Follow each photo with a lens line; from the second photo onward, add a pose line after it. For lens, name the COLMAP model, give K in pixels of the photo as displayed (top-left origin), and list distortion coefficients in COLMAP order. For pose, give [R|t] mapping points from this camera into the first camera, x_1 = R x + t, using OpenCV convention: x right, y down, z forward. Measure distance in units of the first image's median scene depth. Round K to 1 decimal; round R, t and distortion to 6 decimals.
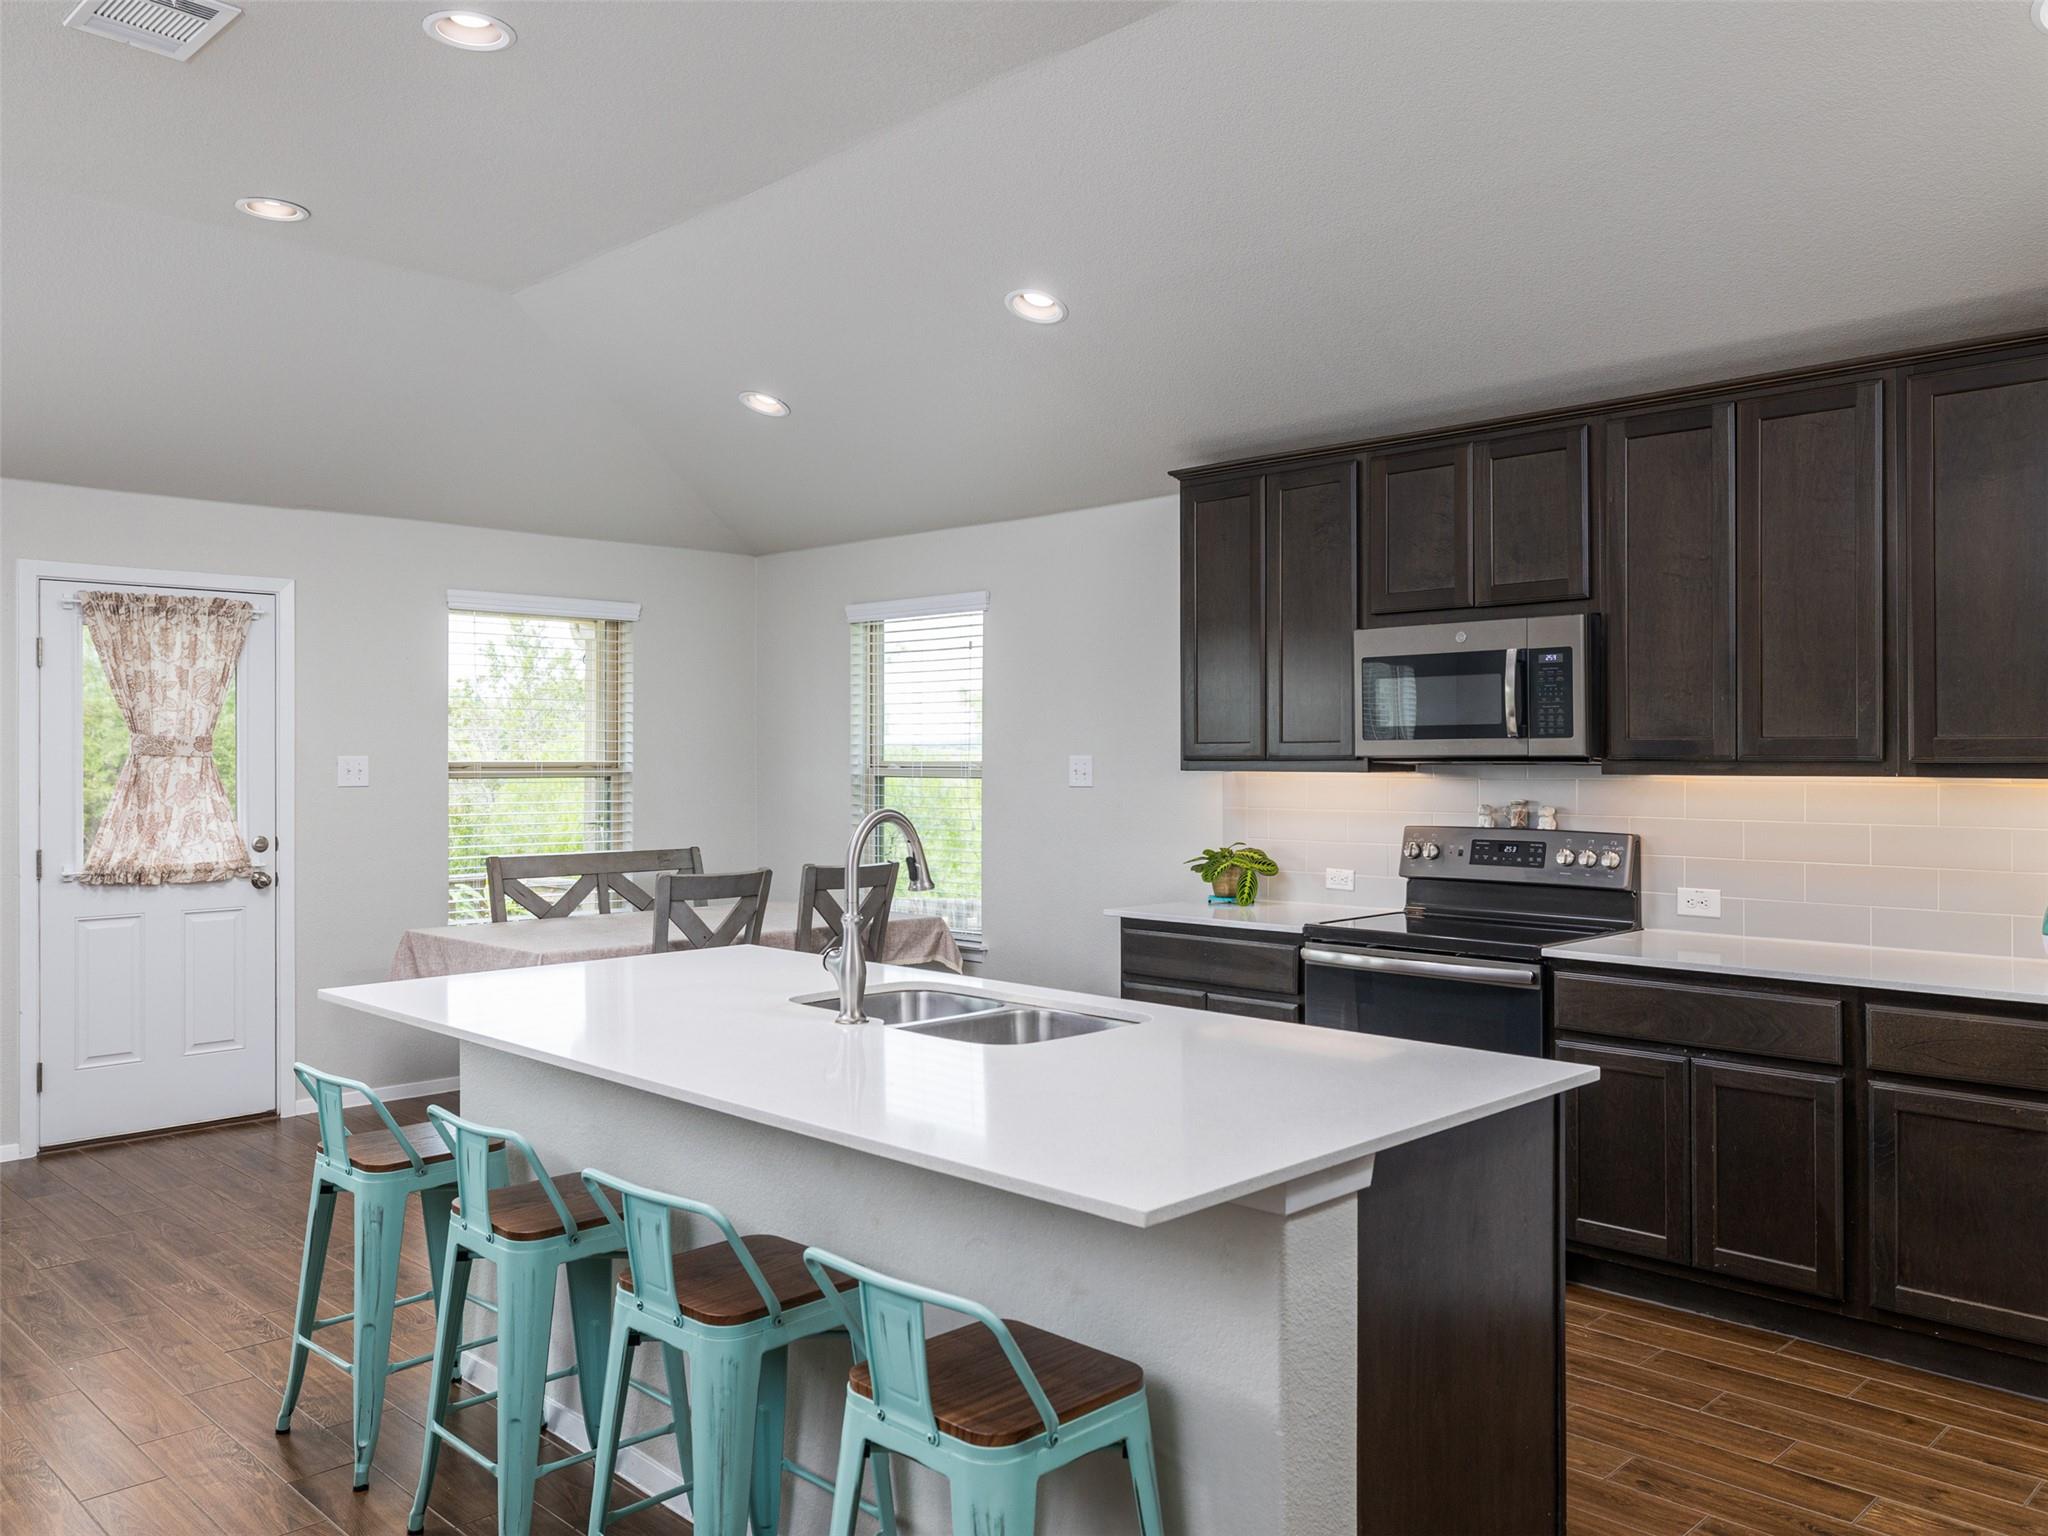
lens RADIAL K [[1542.3, 0, 1022.5], [0, 1542.3, 756.0], [0, 0, 1]] dist [-0.006934, -0.010344]
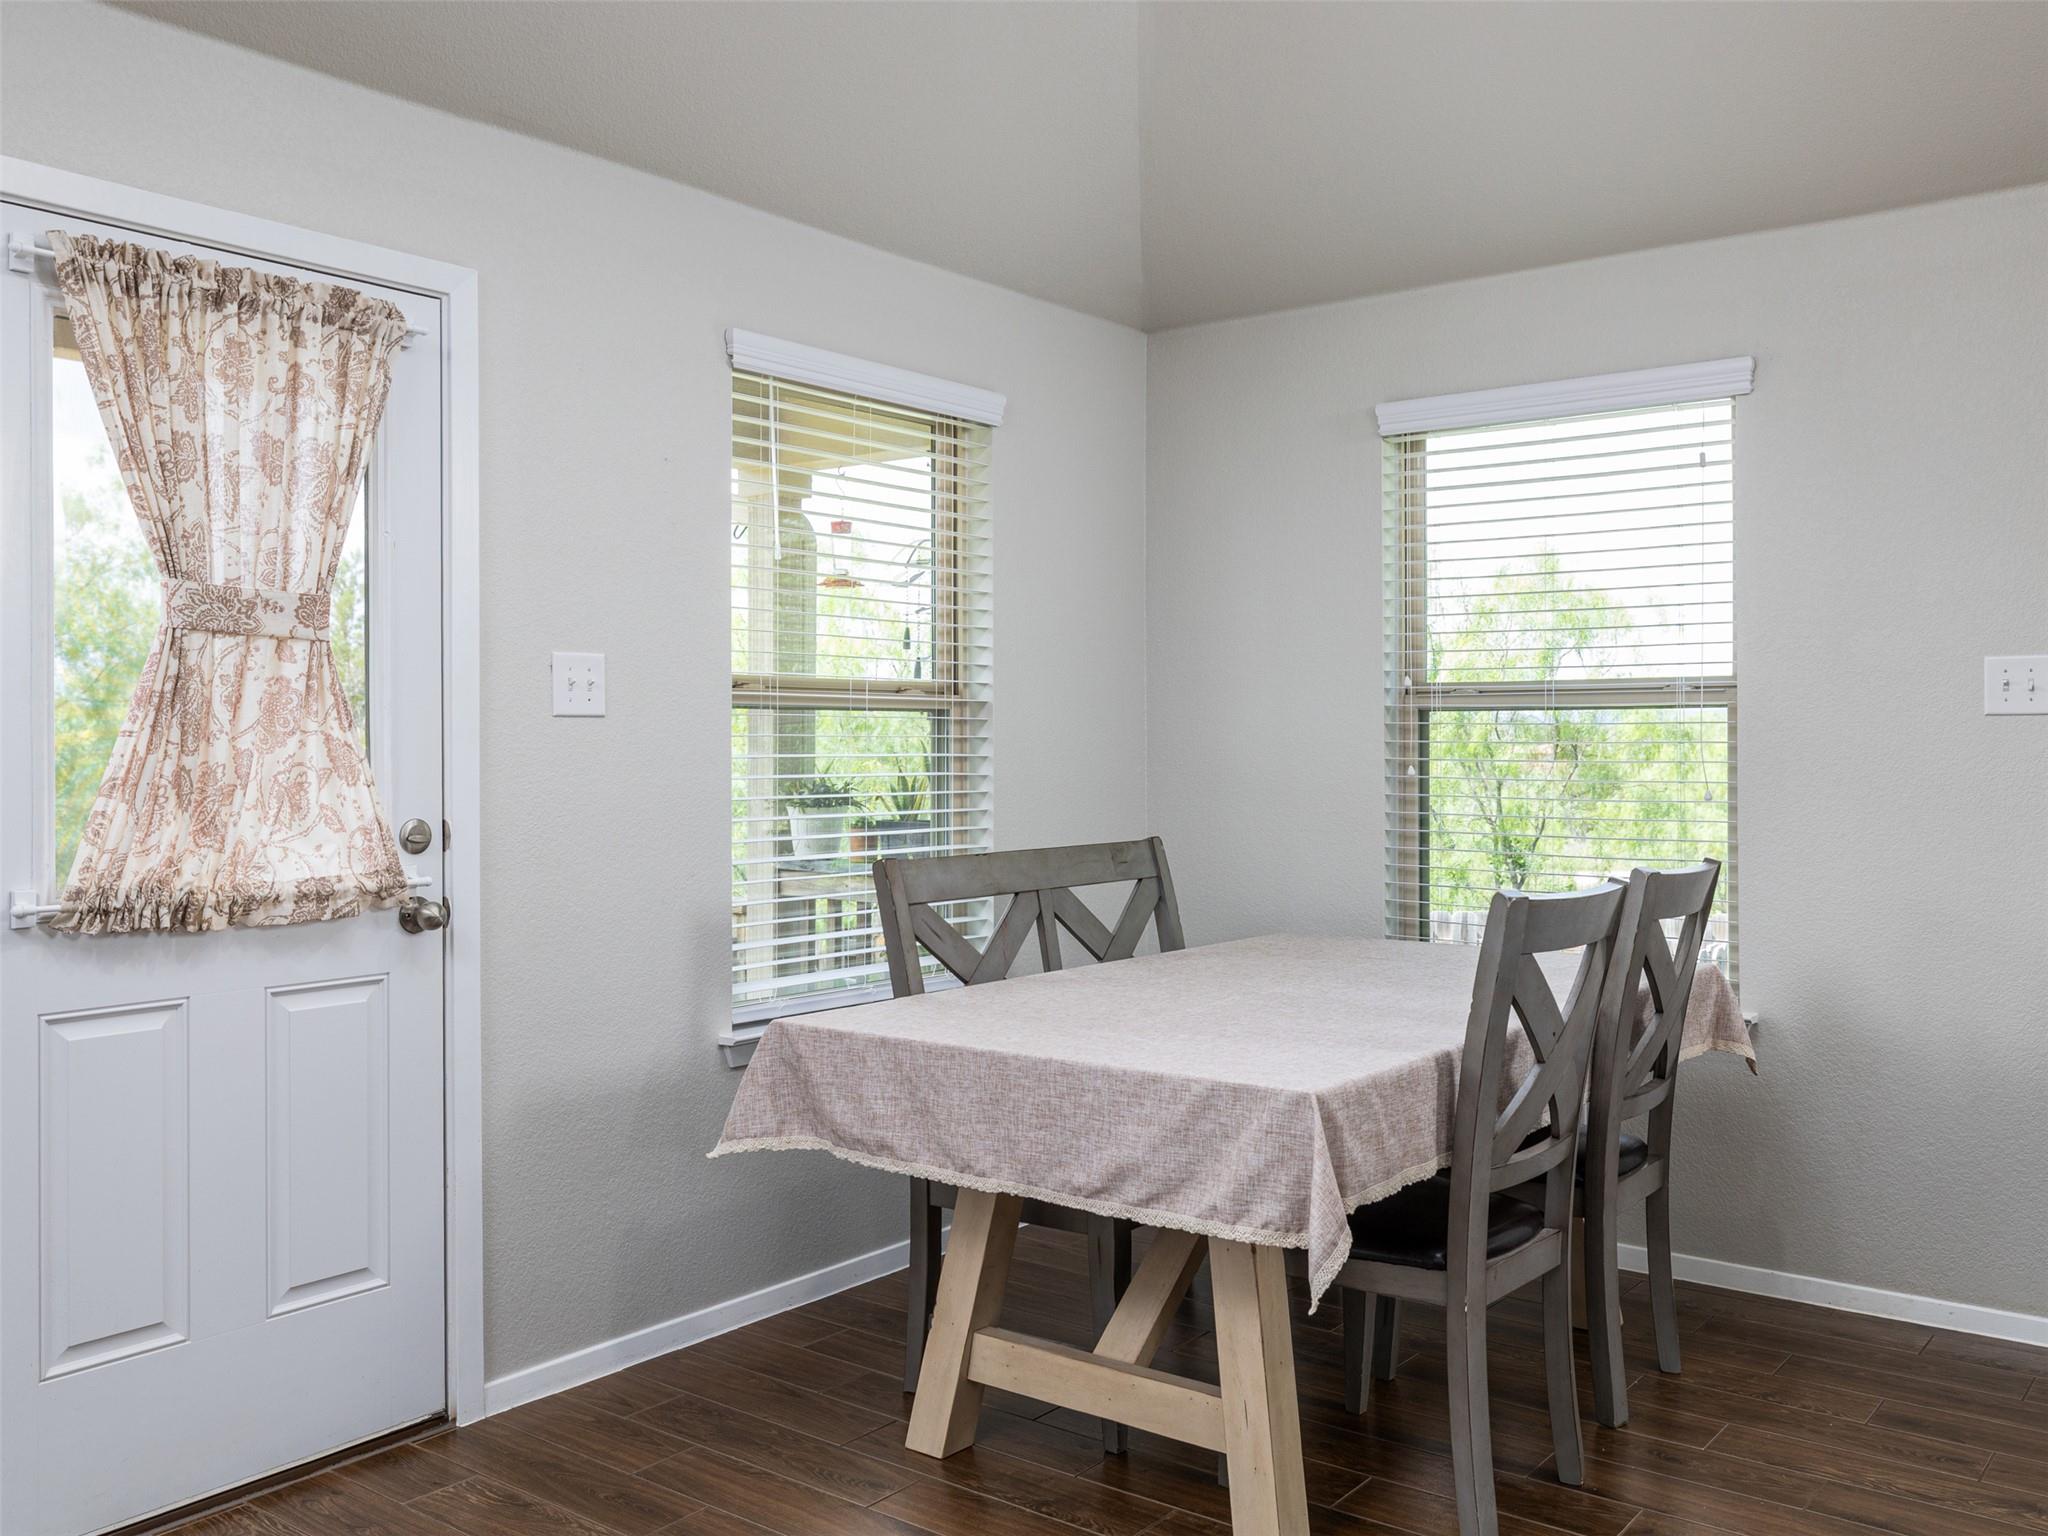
lens RADIAL K [[1735.1, 0, 1032.9], [0, 1735.1, 730.8], [0, 0, 1]] dist [-0.018777, 0.003830]
pose [[0.992460, -0.000706, 0.122569, -0.387012], [0.001184, 0.999992, -0.003827, 0.028812], [-0.122566, 0.003943, 0.992453, 0.478940]]
